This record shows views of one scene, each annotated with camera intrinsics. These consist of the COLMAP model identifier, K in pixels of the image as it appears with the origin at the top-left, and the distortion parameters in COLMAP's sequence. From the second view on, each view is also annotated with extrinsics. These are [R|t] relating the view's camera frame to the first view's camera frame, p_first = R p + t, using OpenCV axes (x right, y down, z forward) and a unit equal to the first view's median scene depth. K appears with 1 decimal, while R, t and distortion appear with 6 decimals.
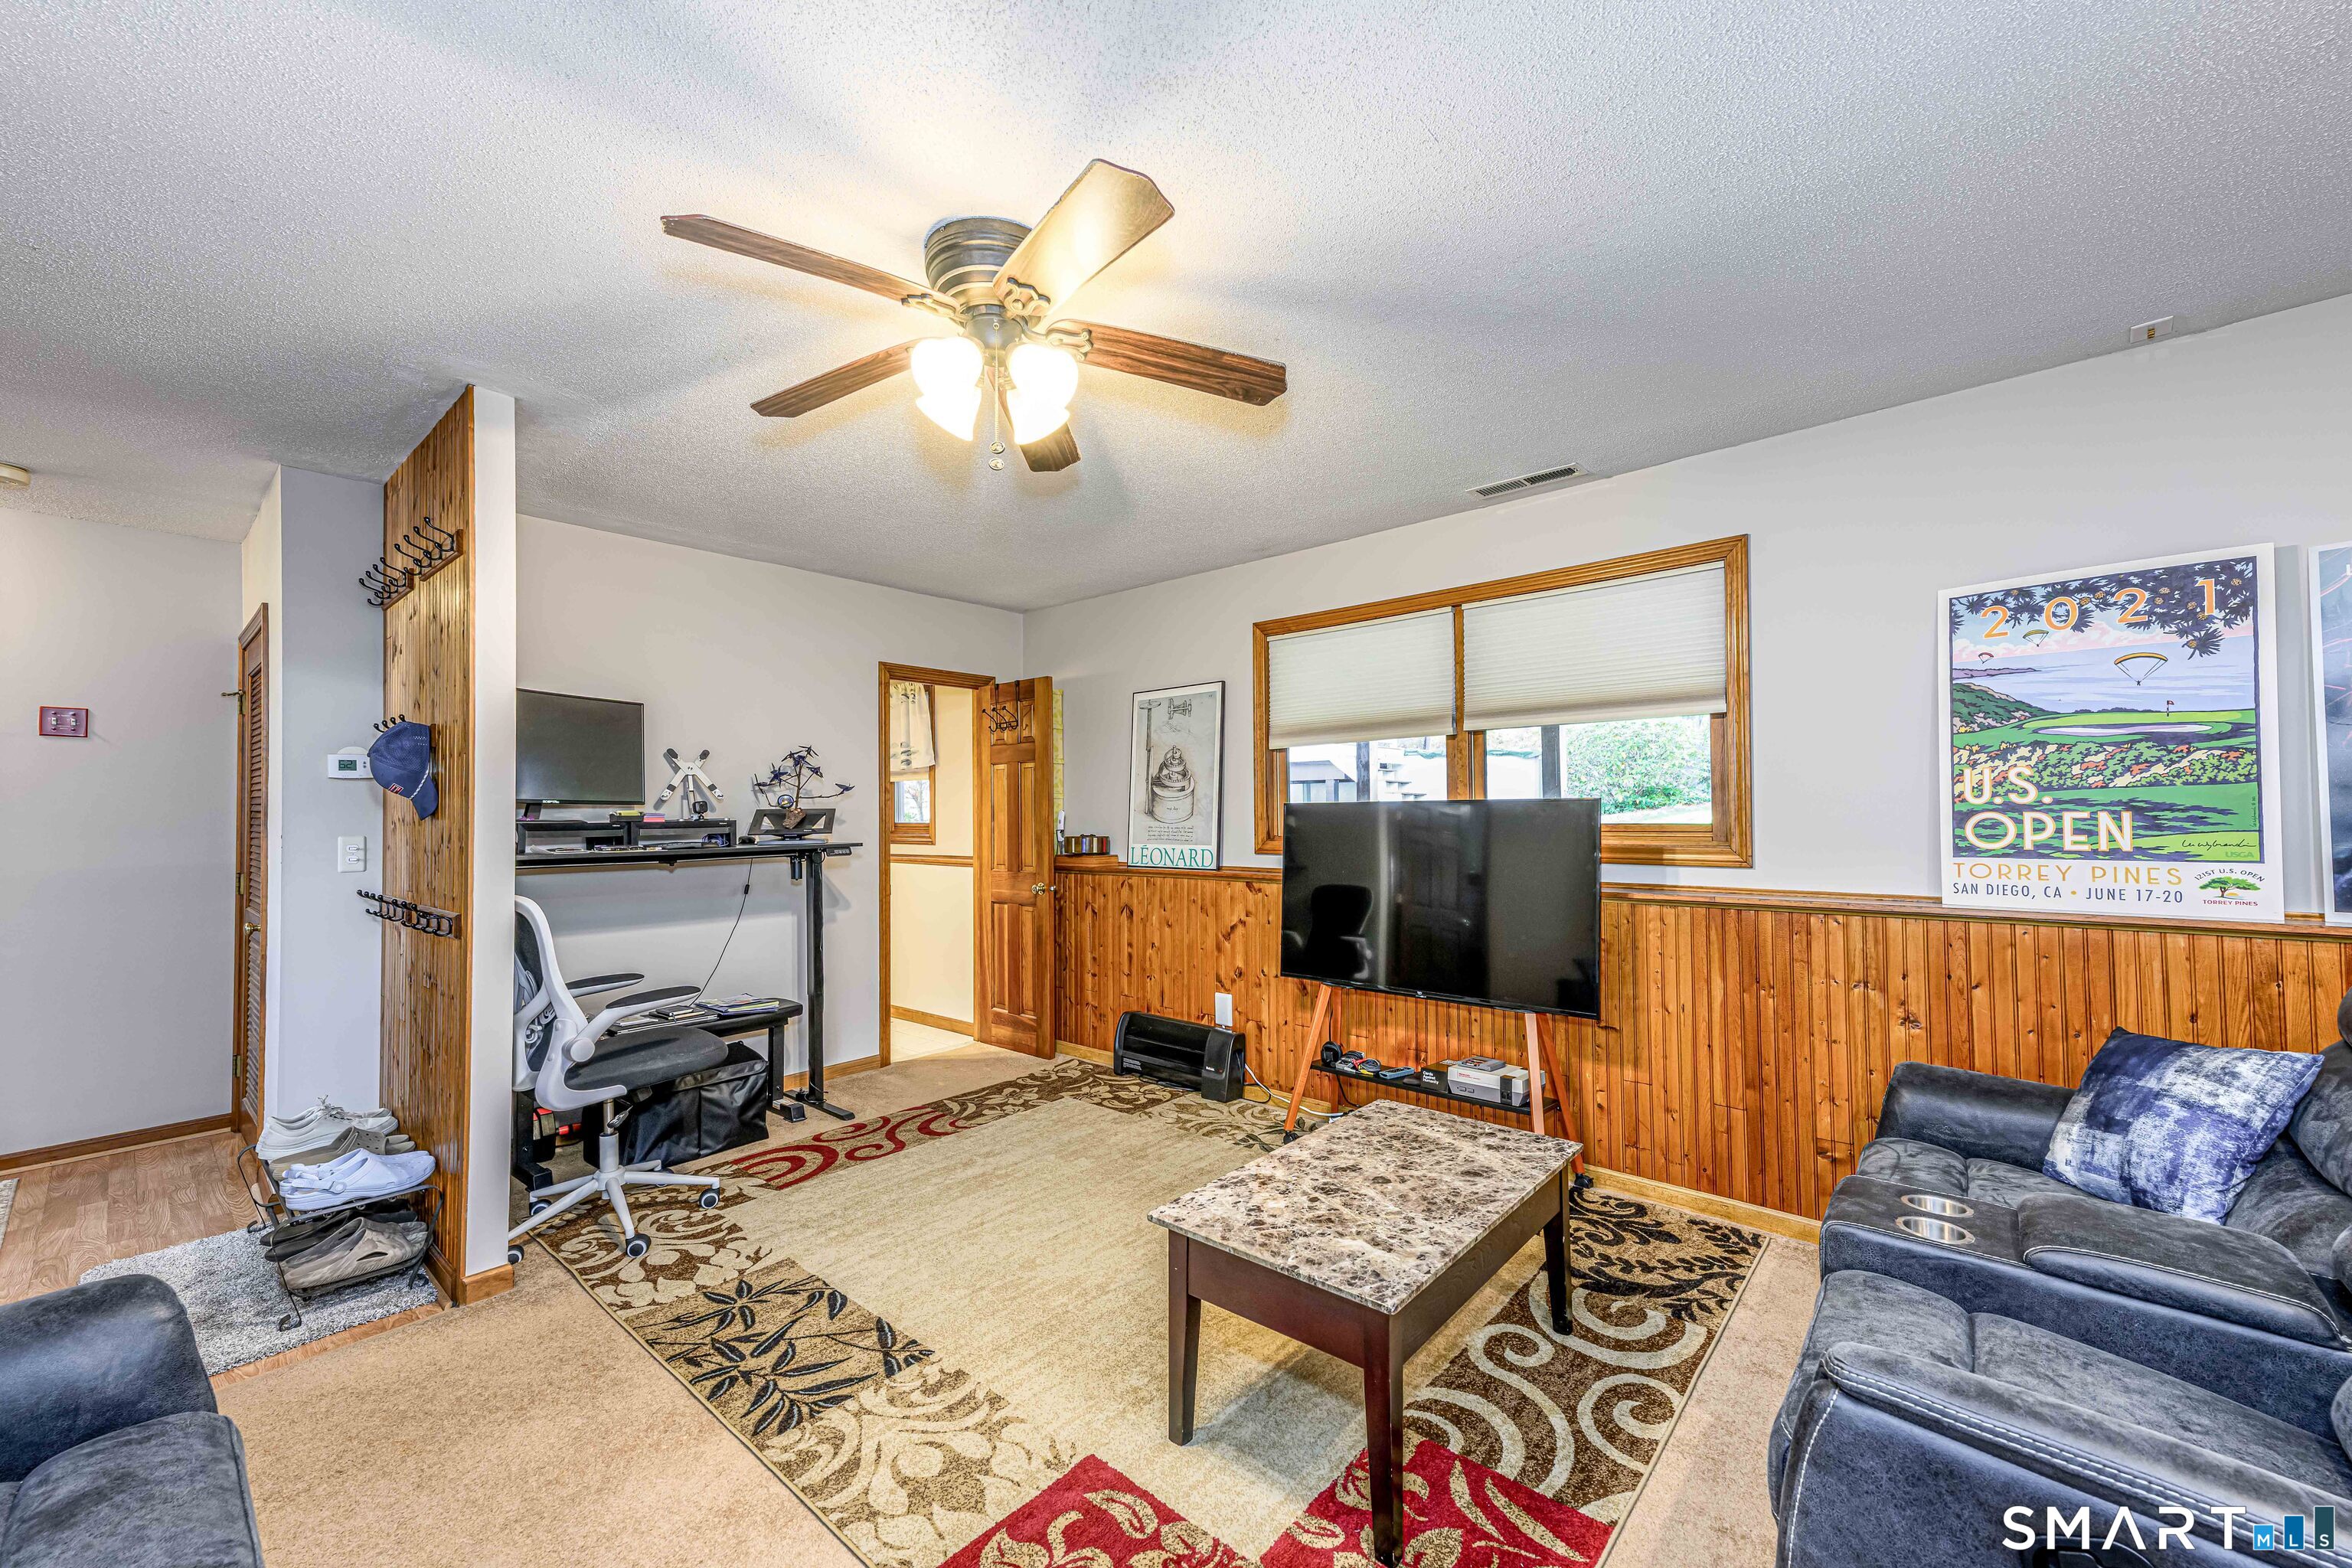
lens RADIAL K [[920.9, 0, 1163.3], [0, 920.9, 796.5], [0, 0, 1]] dist [0.019630, 0.000357]
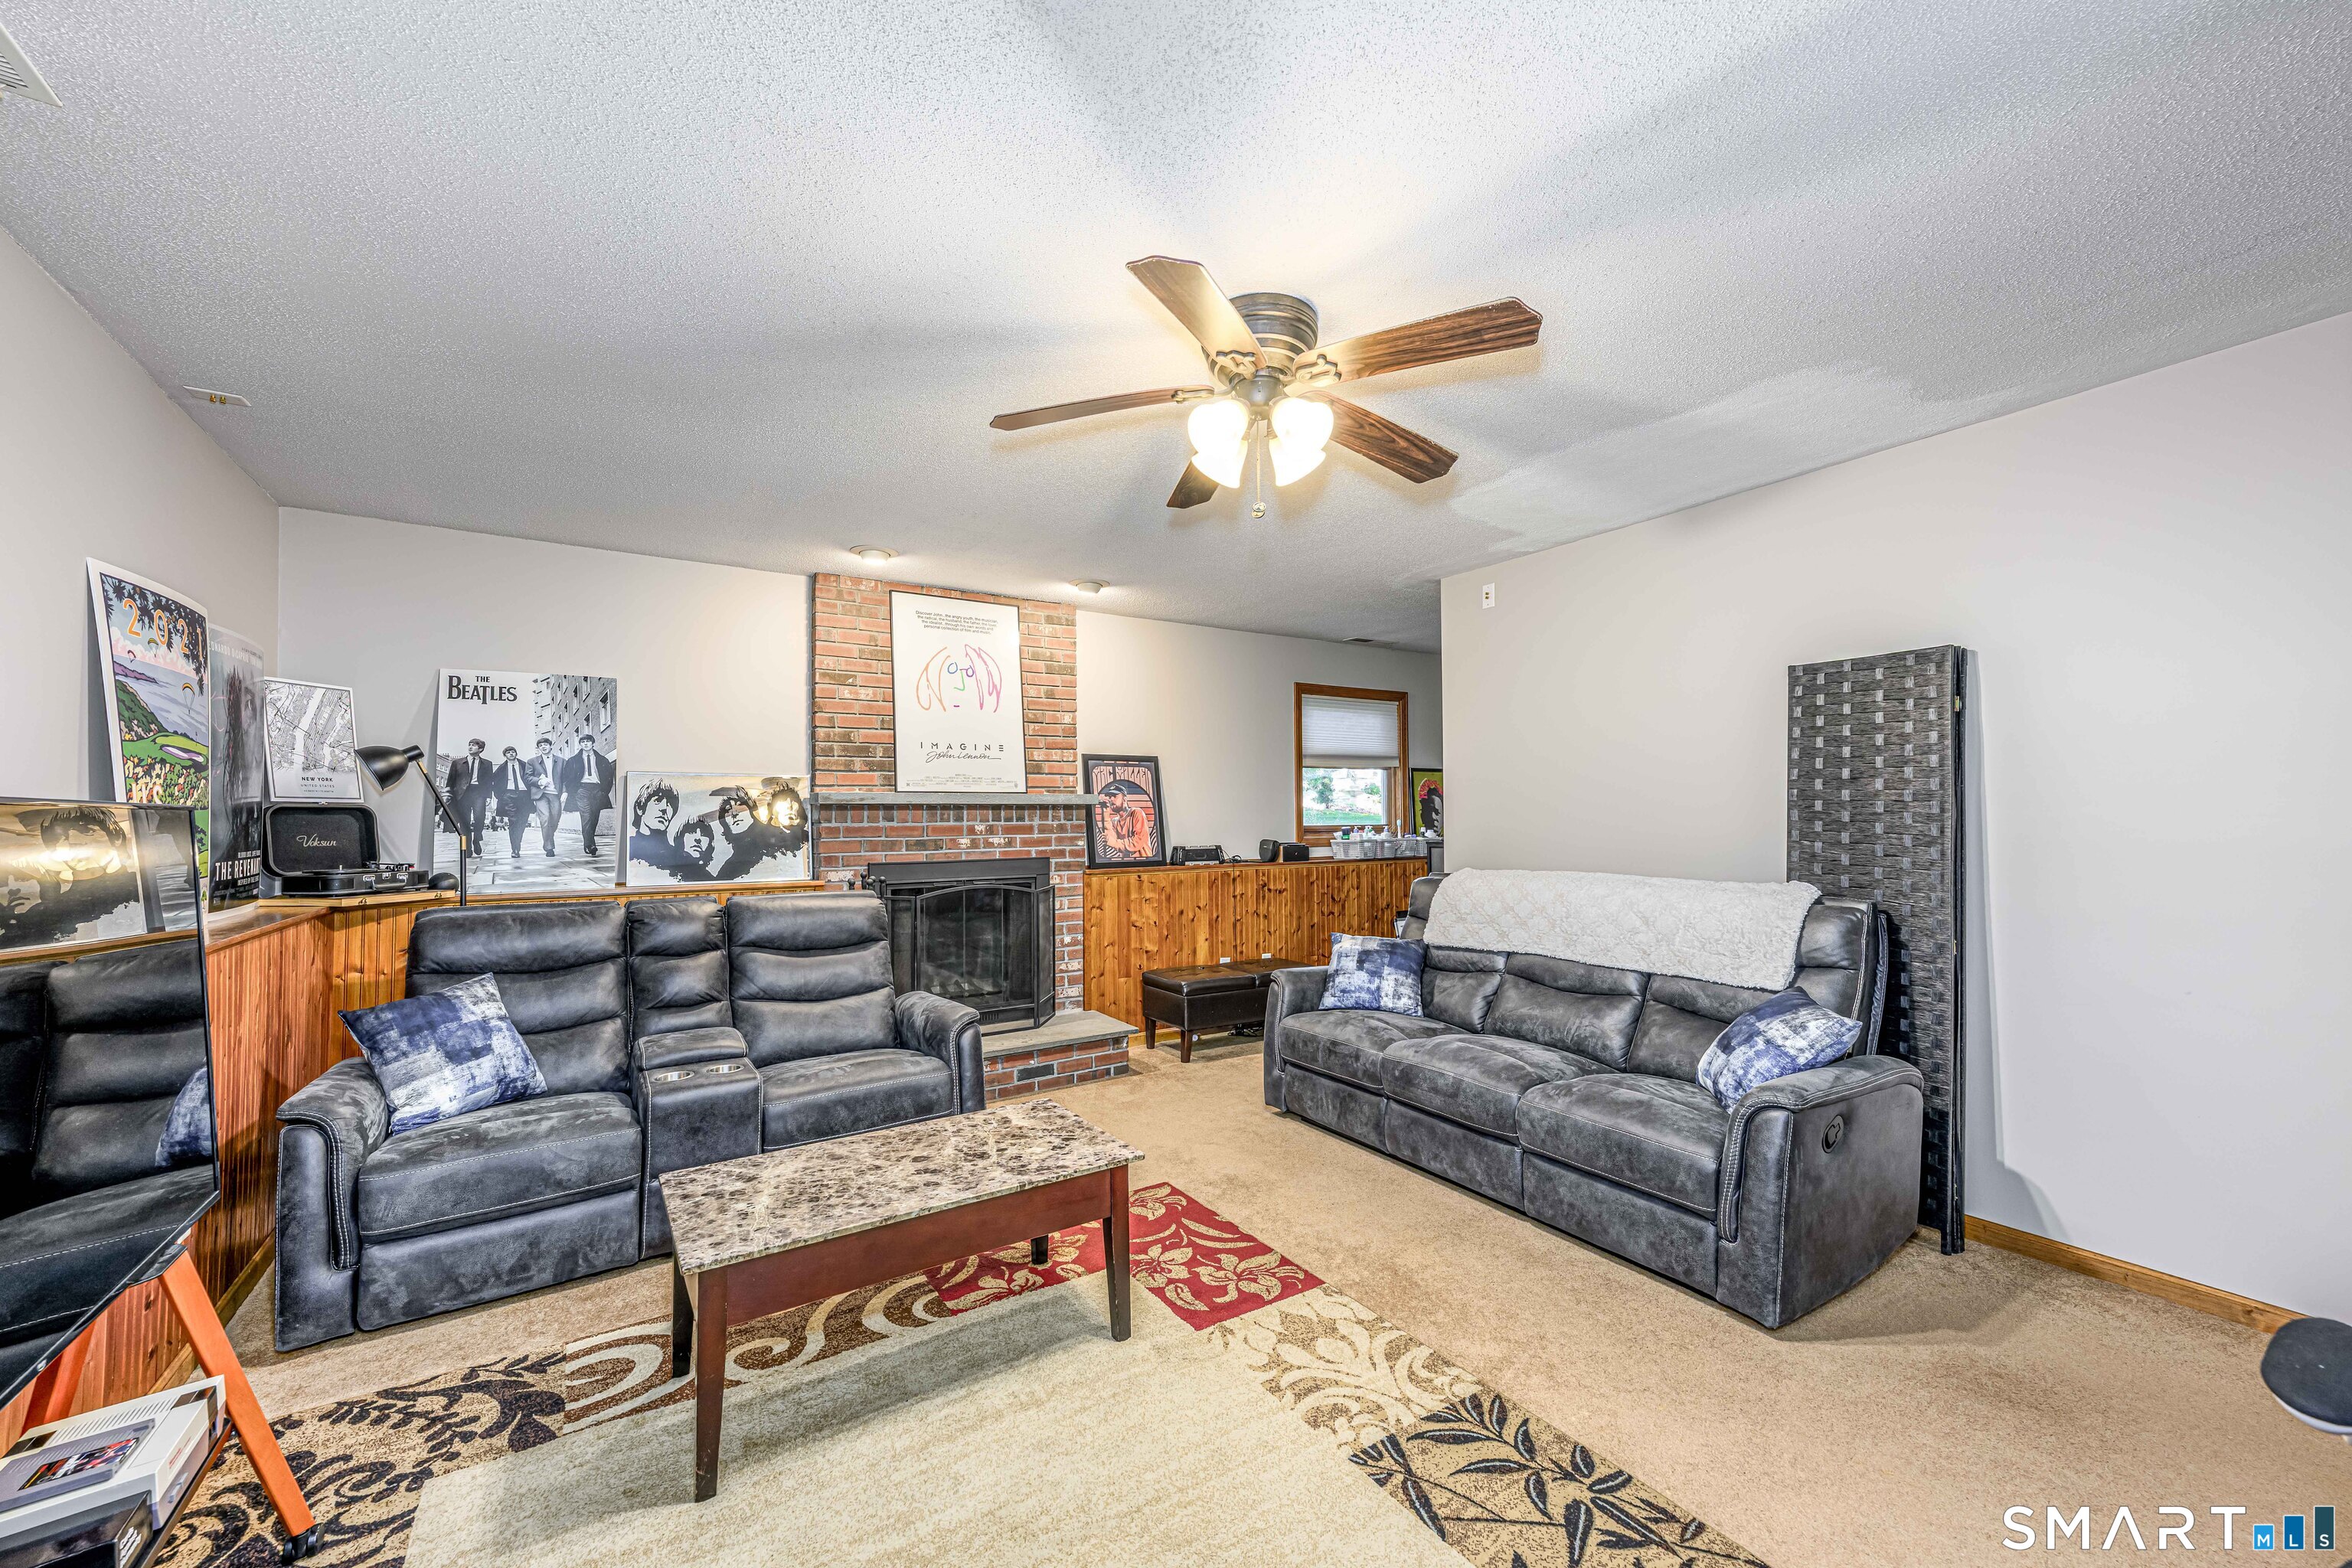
lens RADIAL K [[920.9, 0, 1163.3], [0, 920.9, 796.5], [0, 0, 1]] dist [0.019630, 0.000357]
pose [[-0.959827, 0.023146, 0.279635, -0.359350], [0.011289, 0.998970, -0.043940, 0.040220], [-0.280364, -0.039018, -0.959100, 2.013302]]
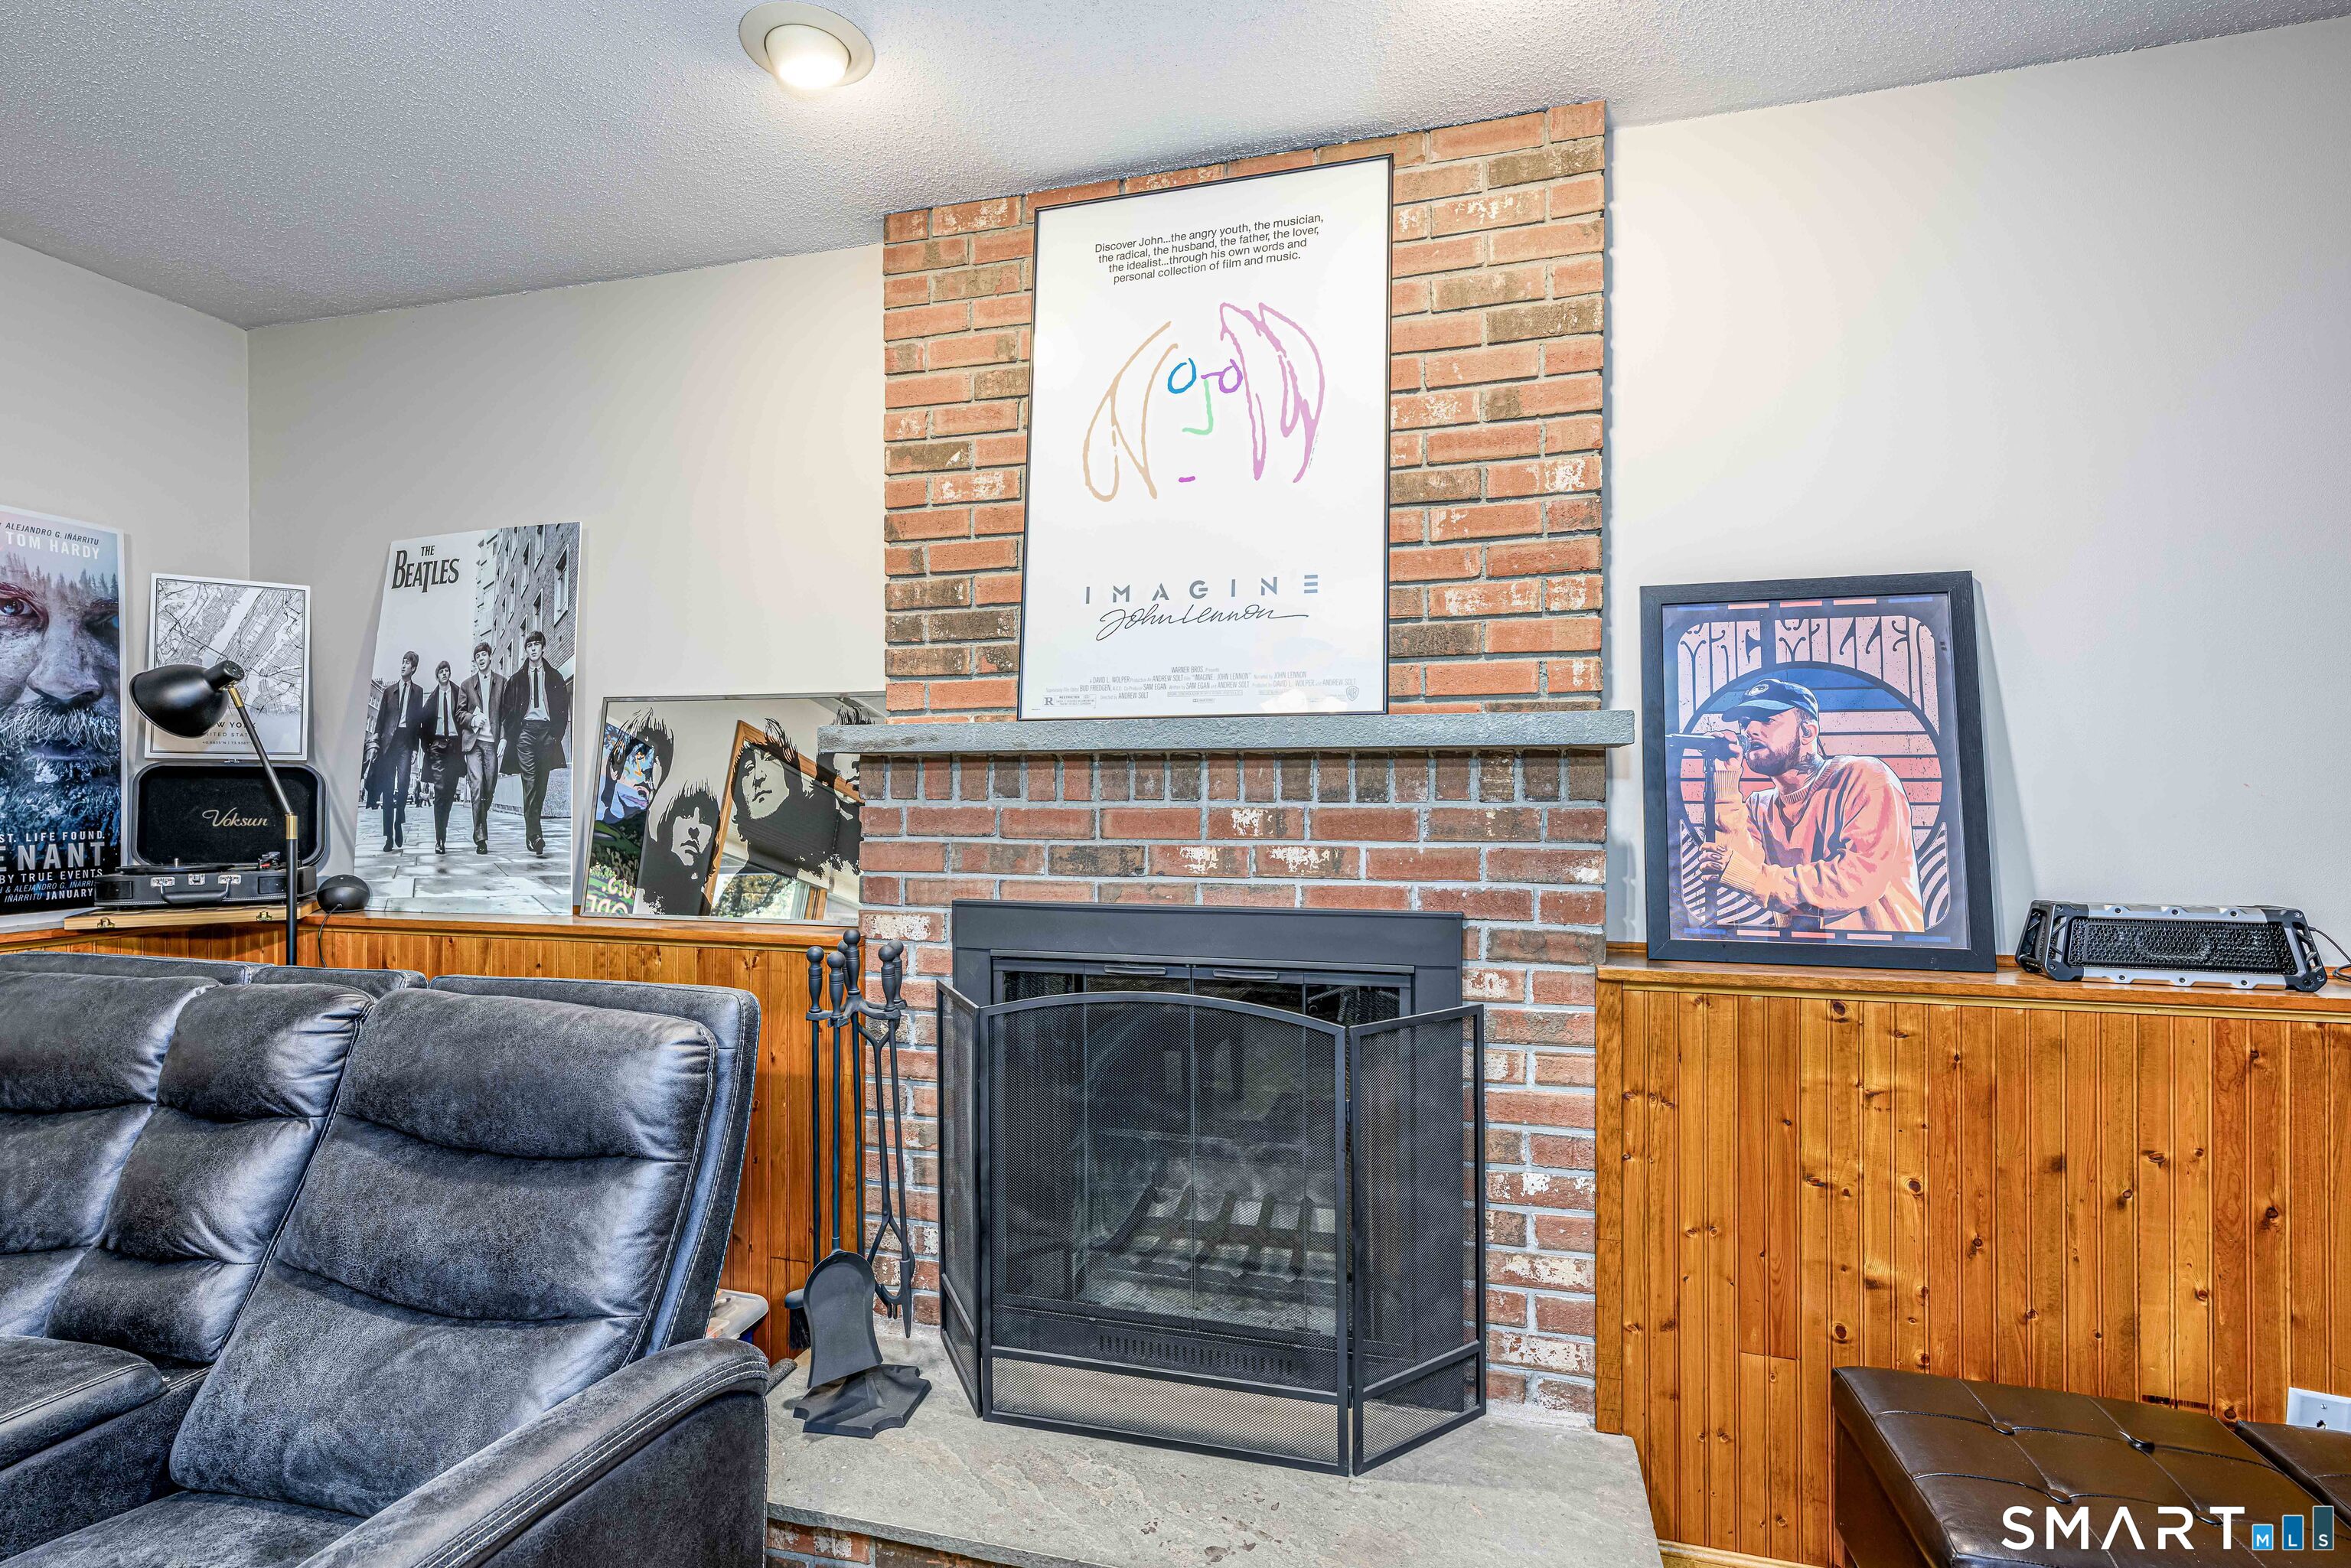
lens RADIAL K [[1091.1, 0, 1176.7], [0, 1091.1, 798.7], [0, 0, 1]] dist [0.010700, 0.000255]
pose [[-0.445037, 0.005523, 0.895495, -0.239253], [-0.013171, 0.999832, -0.012713, 0.025338], [-0.895416, -0.017452, -0.444889, 1.264459]]
